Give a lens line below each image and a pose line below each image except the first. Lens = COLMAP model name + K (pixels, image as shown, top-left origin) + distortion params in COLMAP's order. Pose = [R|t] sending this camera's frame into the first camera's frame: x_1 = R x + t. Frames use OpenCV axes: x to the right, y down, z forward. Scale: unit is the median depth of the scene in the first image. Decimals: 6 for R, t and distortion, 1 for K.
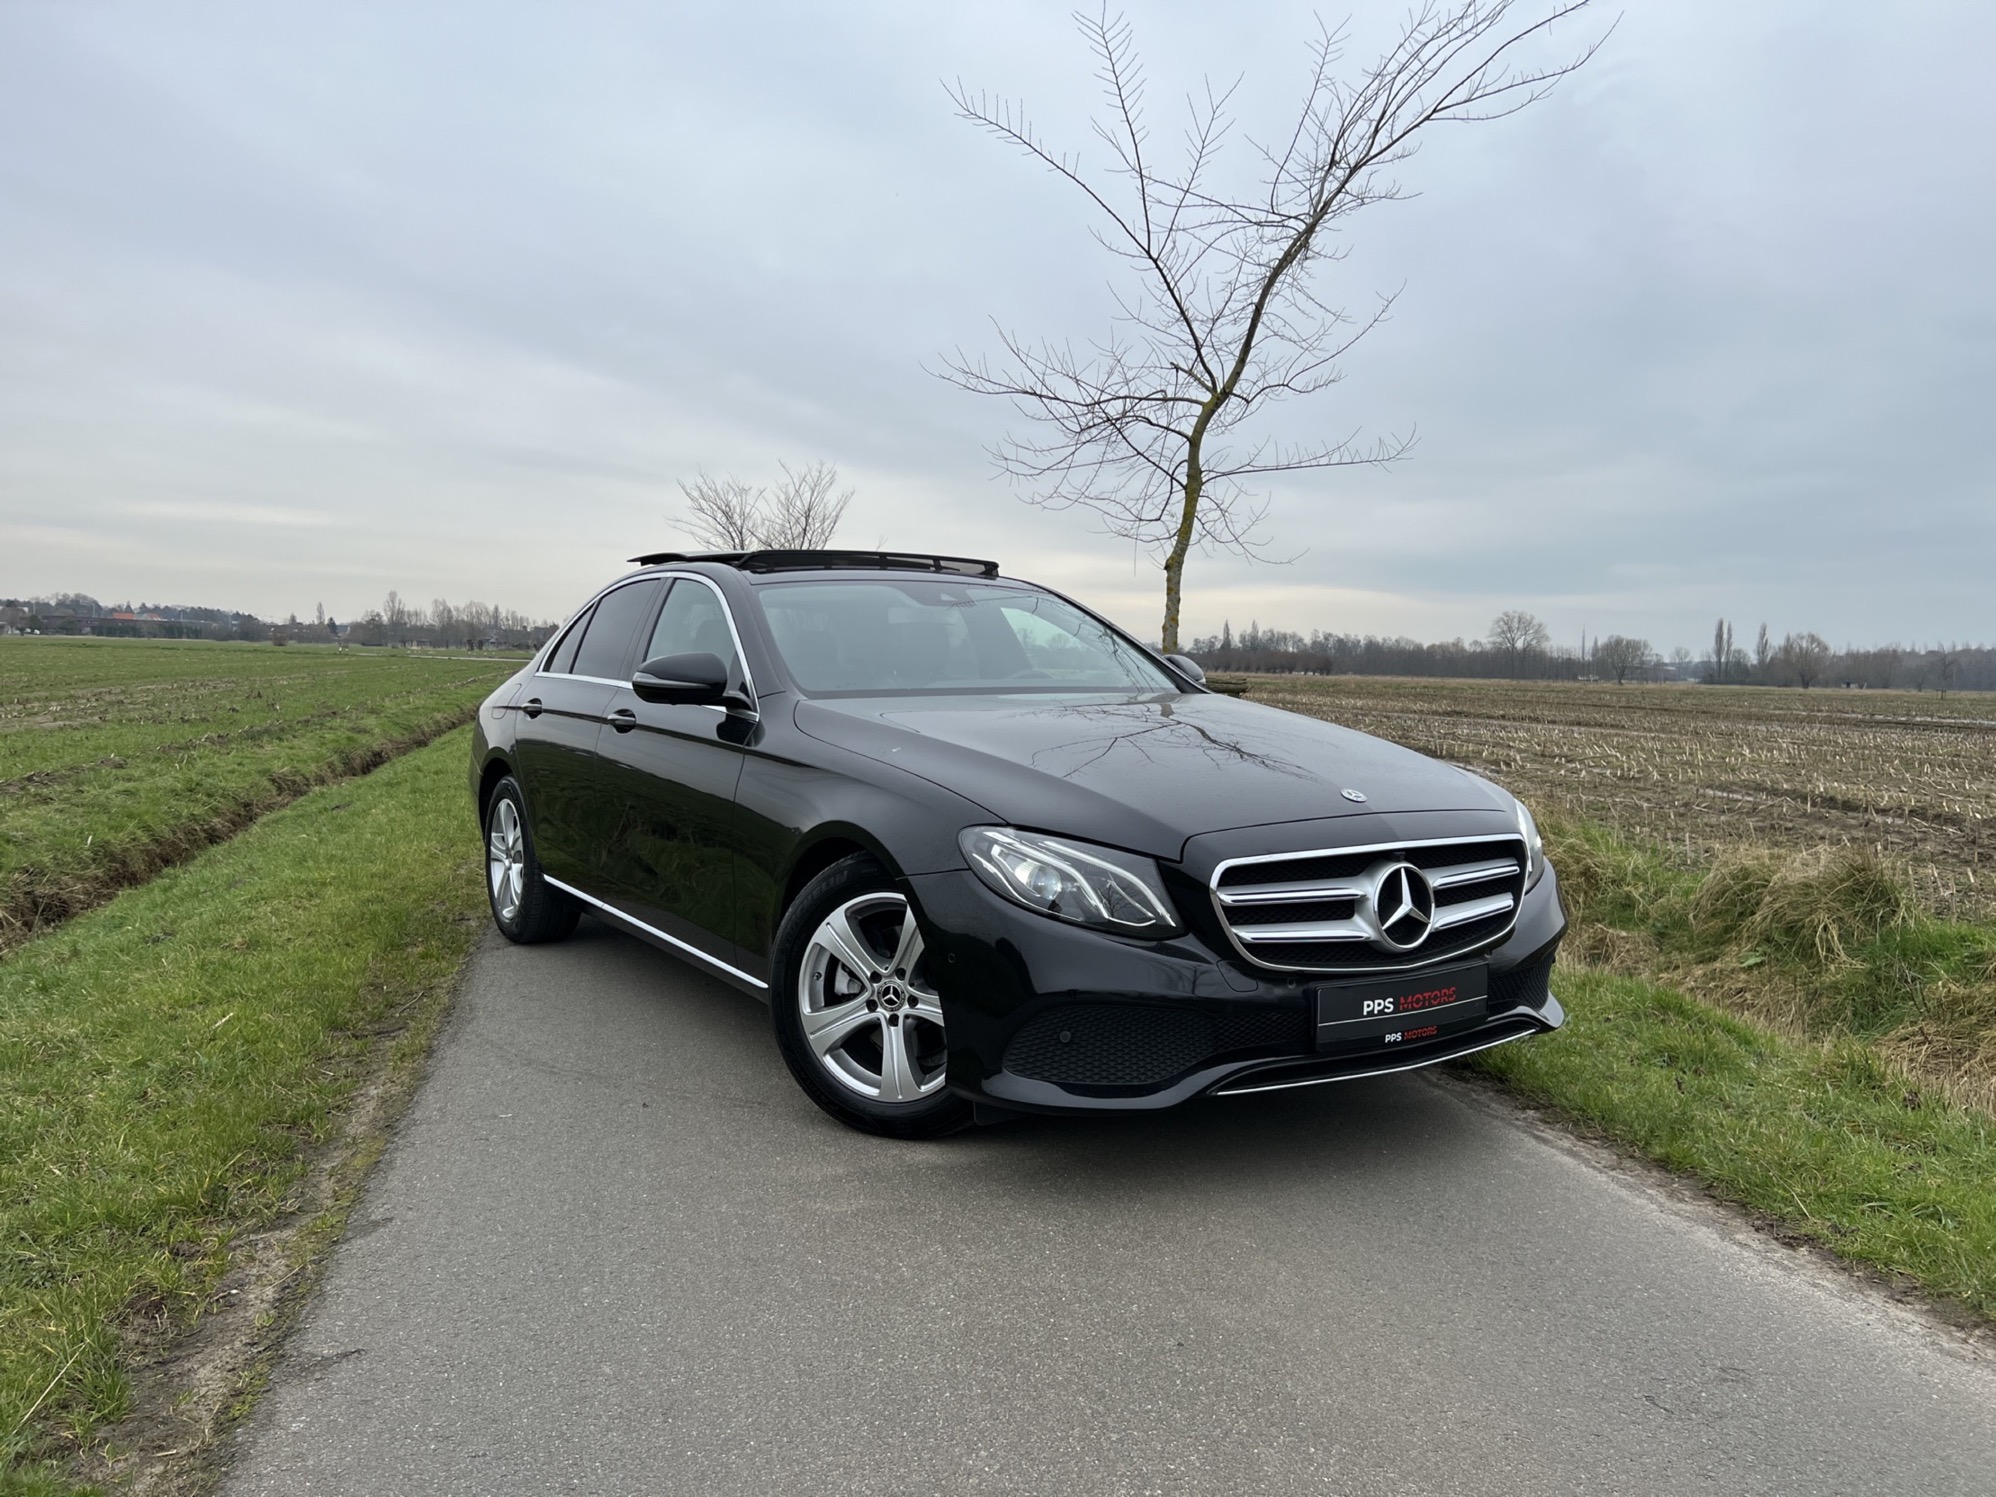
lens RADIAL K [[1502.8, 0, 998.8], [0, 1502.8, 740.8], [0, 0, 1]] dist [0.133467, -0.214141]
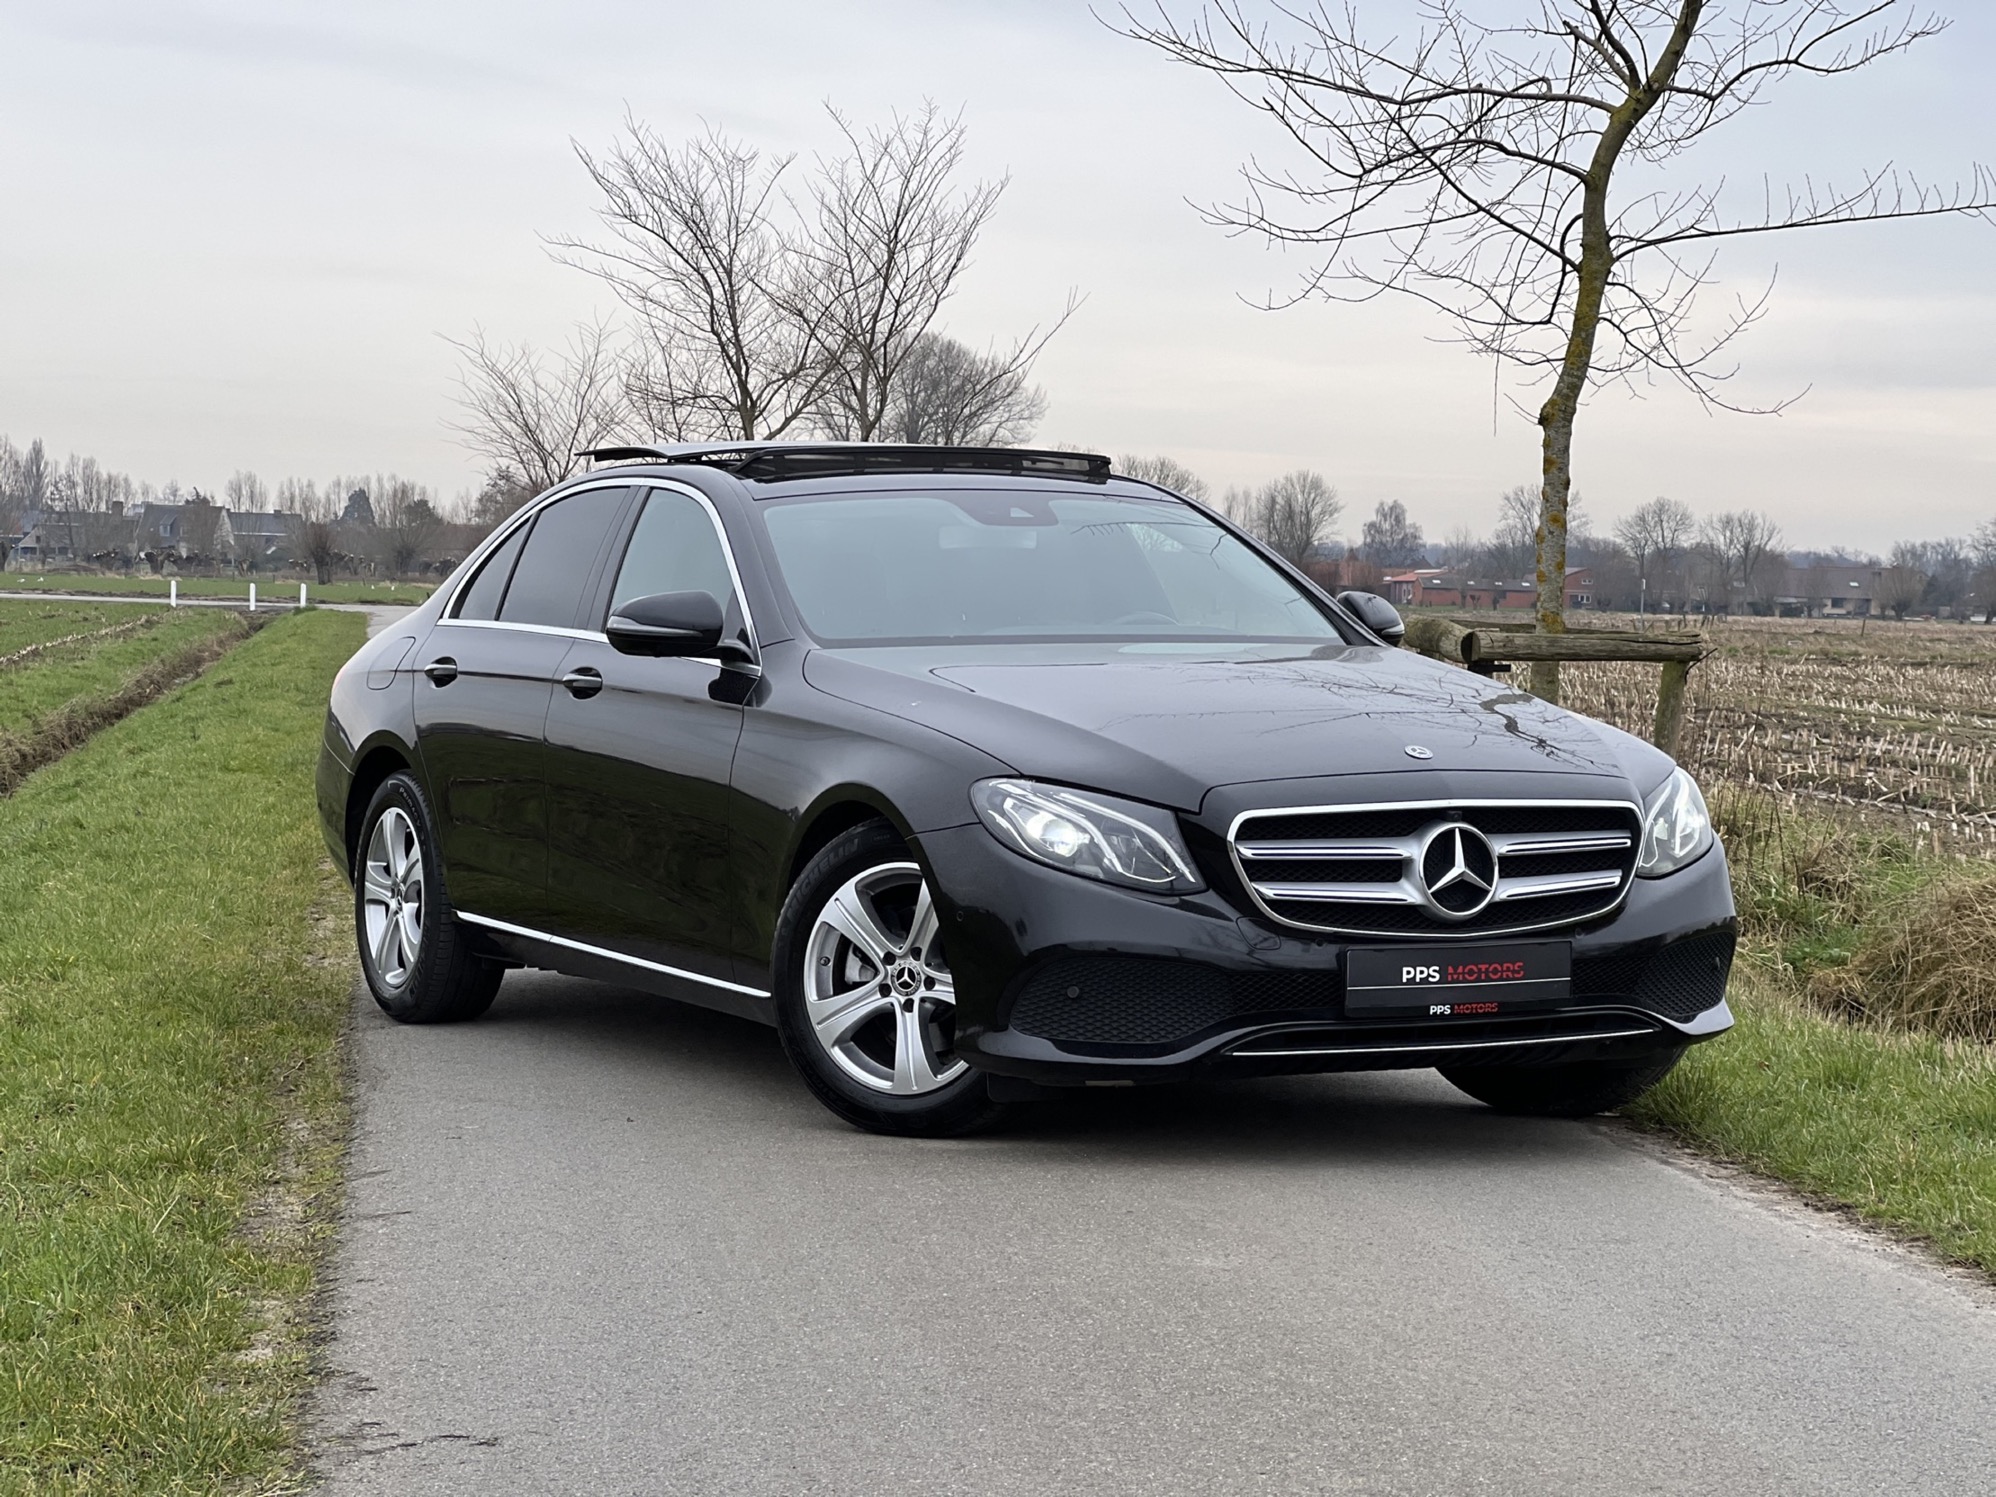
lens RADIAL K [[4577.3, 0, 1003.3], [0, 4577.3, 648.9], [0, 0, 1]] dist [-0.075123, 2.176859]
pose [[0.994230, -0.000028, -0.107270, 0.241356], [-0.004482, 0.999116, -0.041802, 0.076936], [0.107176, 0.042042, 0.993351, -1.474953]]
